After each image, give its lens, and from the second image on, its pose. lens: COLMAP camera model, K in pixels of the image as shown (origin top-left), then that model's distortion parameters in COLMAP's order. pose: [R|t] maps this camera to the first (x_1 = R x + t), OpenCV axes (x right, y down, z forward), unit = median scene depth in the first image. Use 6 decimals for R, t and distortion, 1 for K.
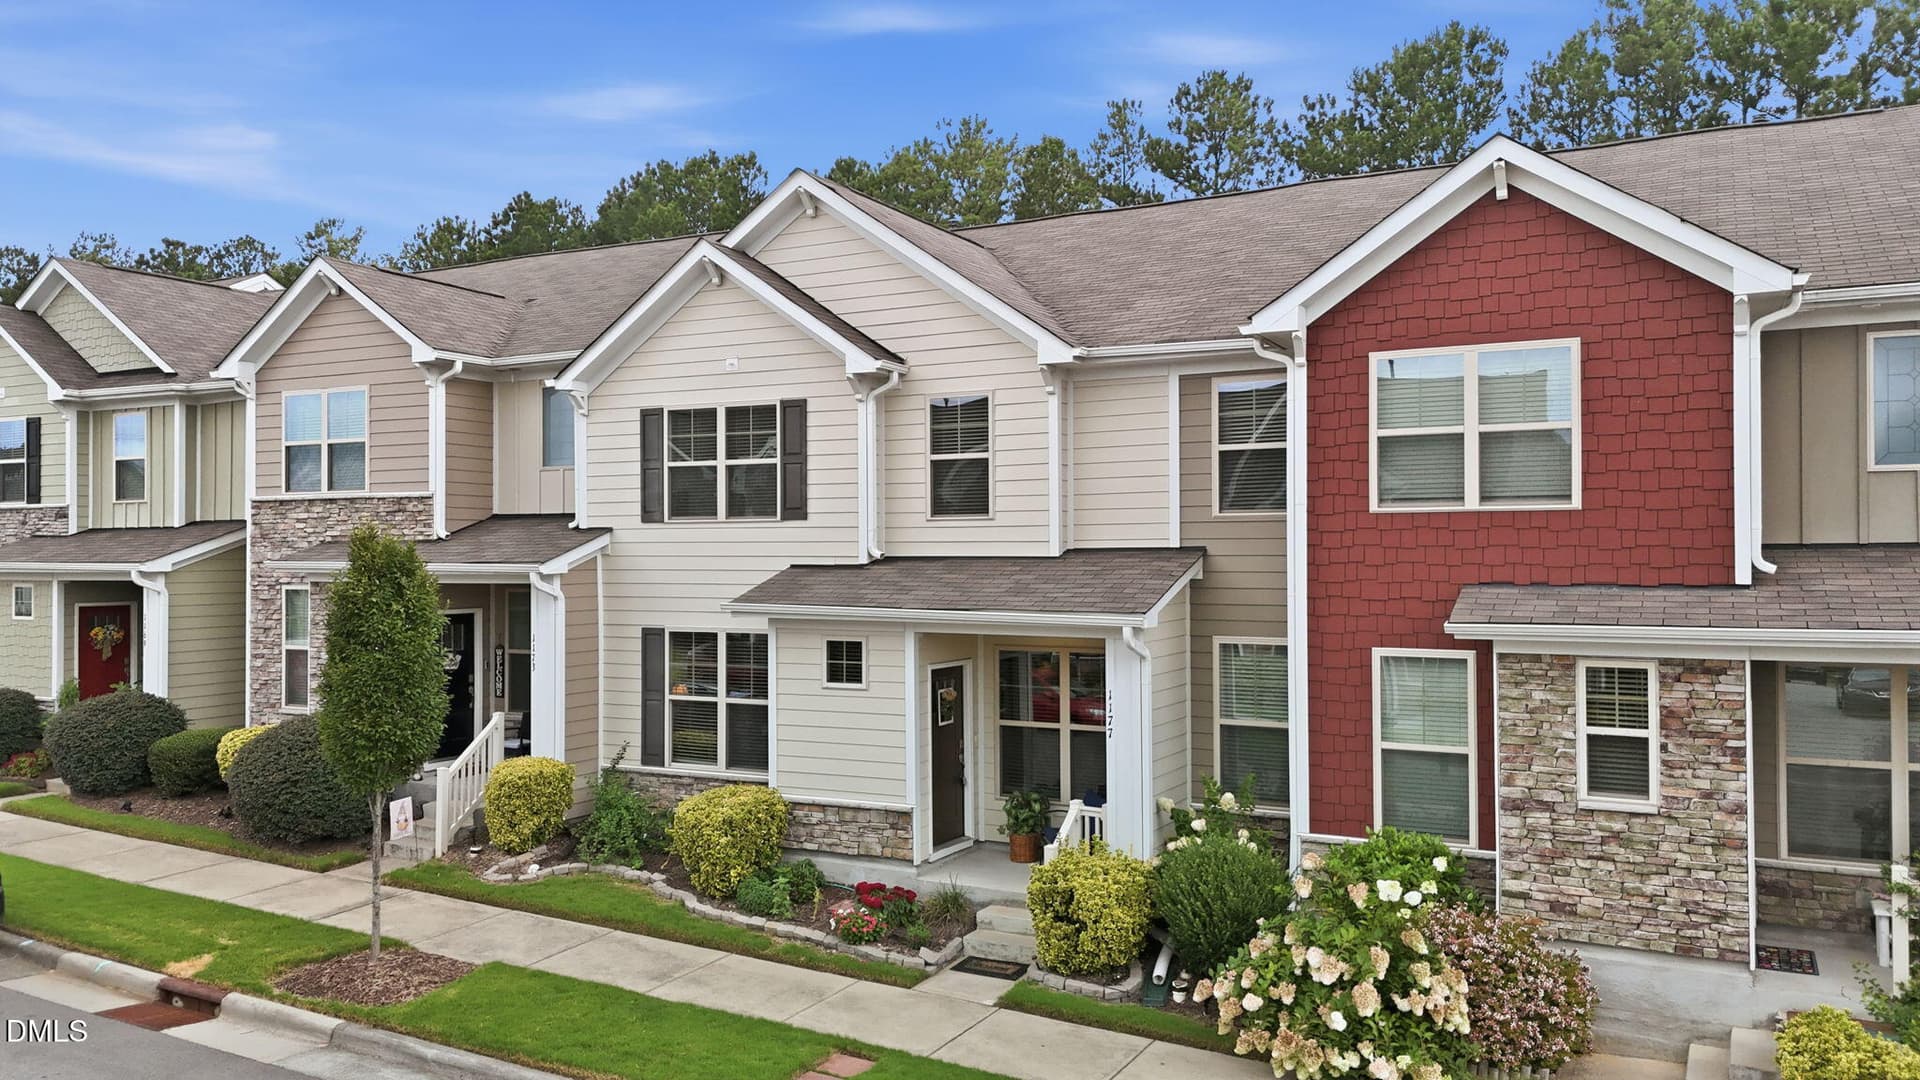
lens RADIAL K [[1411.1, 0, 960.0], [0, 1411.1, 540.0], [0, 0, 1]] dist [0.031497, 0.000811]
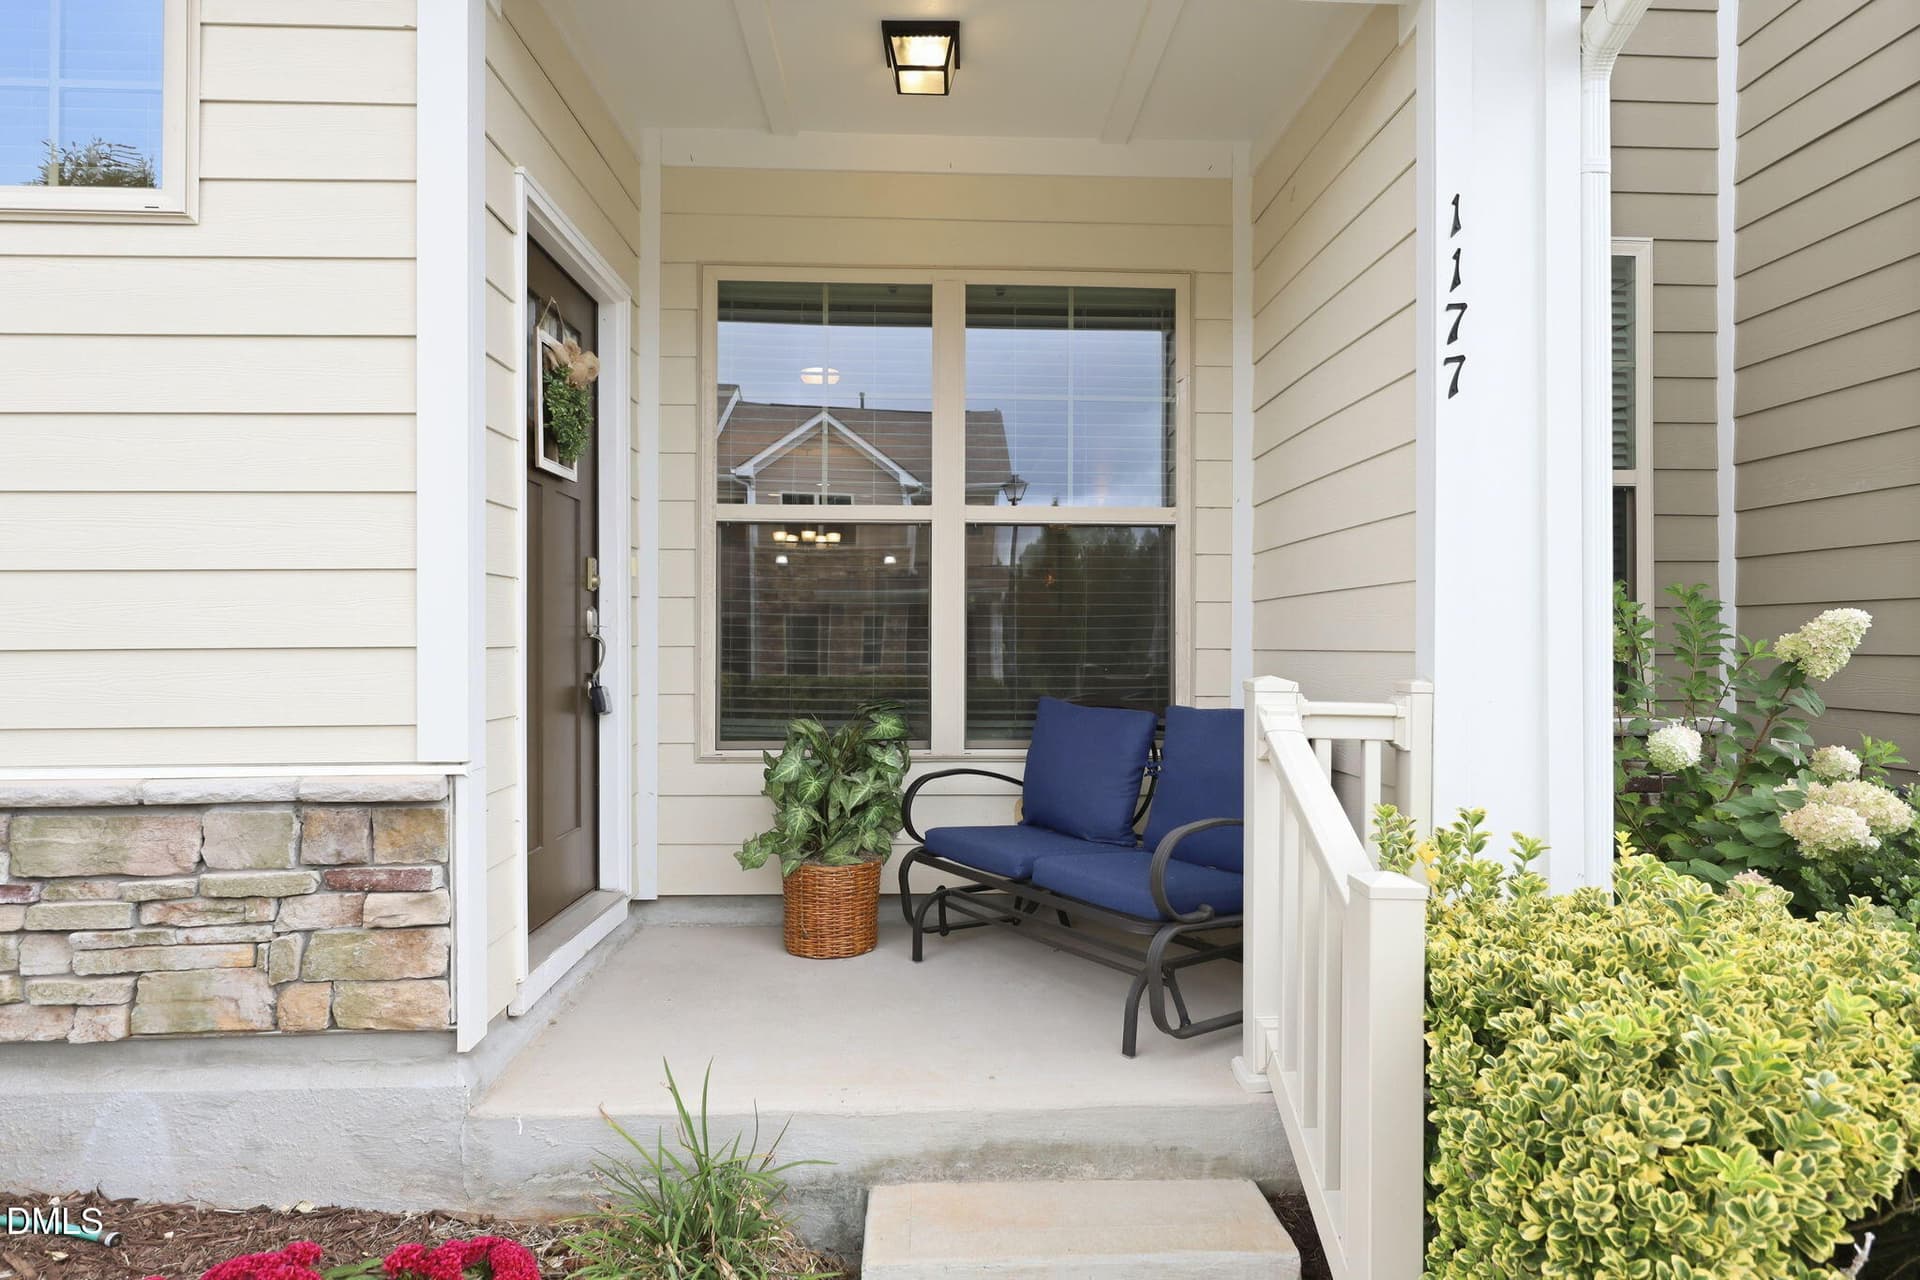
lens RADIAL K [[1086.1, 0, 960.0], [0, 1086.1, 640.0], [0, 0, 1]] dist [-0.001587, 0.000537]
pose [[0.862729, 0.004846, 0.505643, -0.049022], [-0.005049, 0.999987, -0.000969, 0.167377], [-0.505641, -0.001717, 0.862742, 0.815413]]
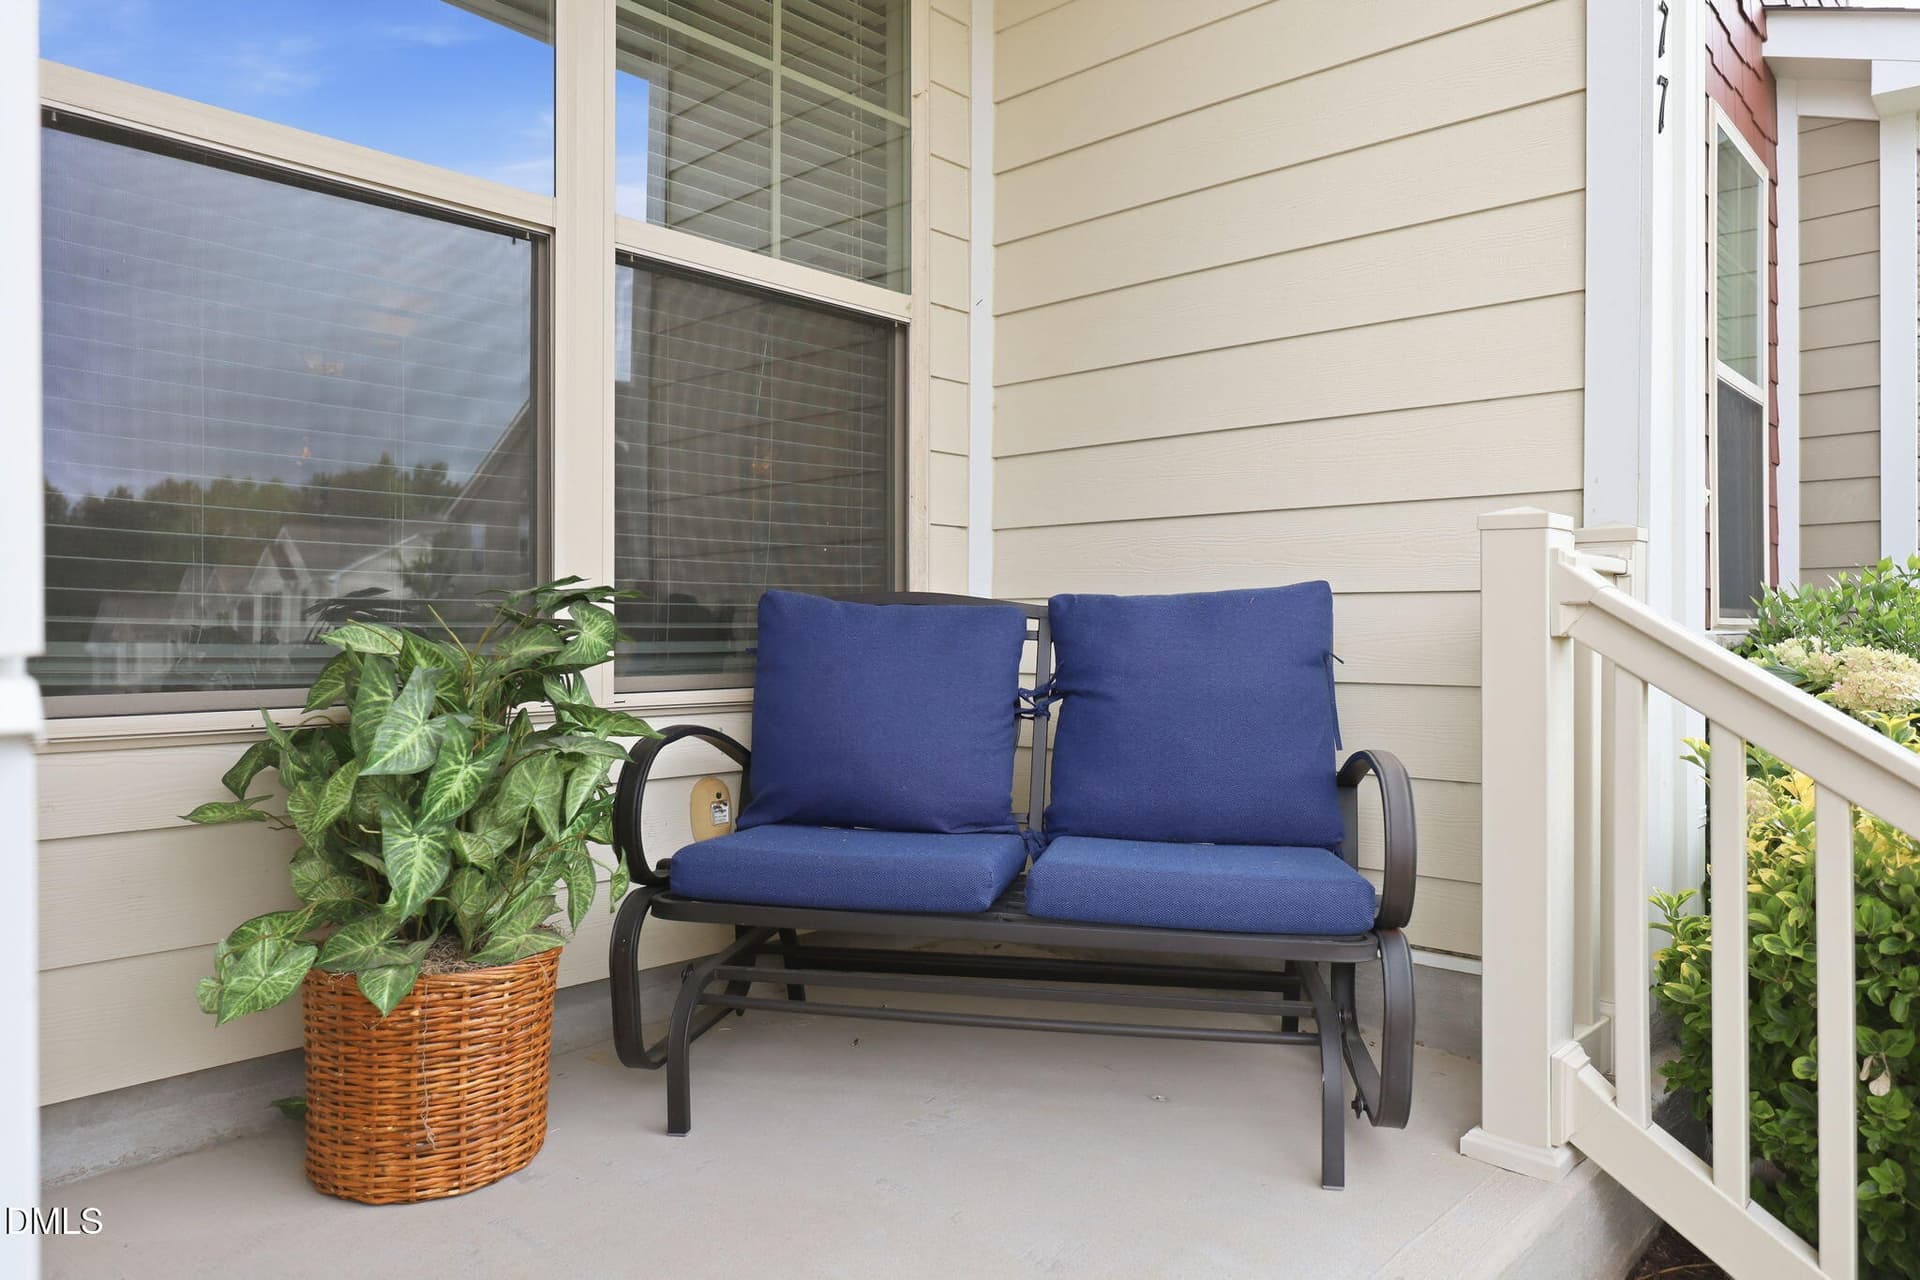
lens RADIAL K [[1243.1, 0, 960.0], [0, 1243.1, 640.0], [0, 0, 1]] dist [-0.056343, 0.000436]
pose [[0.266851, -0.007845, 0.963706, -0.049764], [-0.006078, 0.999933, 0.009823, 0.186426], [-0.963719, -0.008479, 0.266786, 0.971134]]
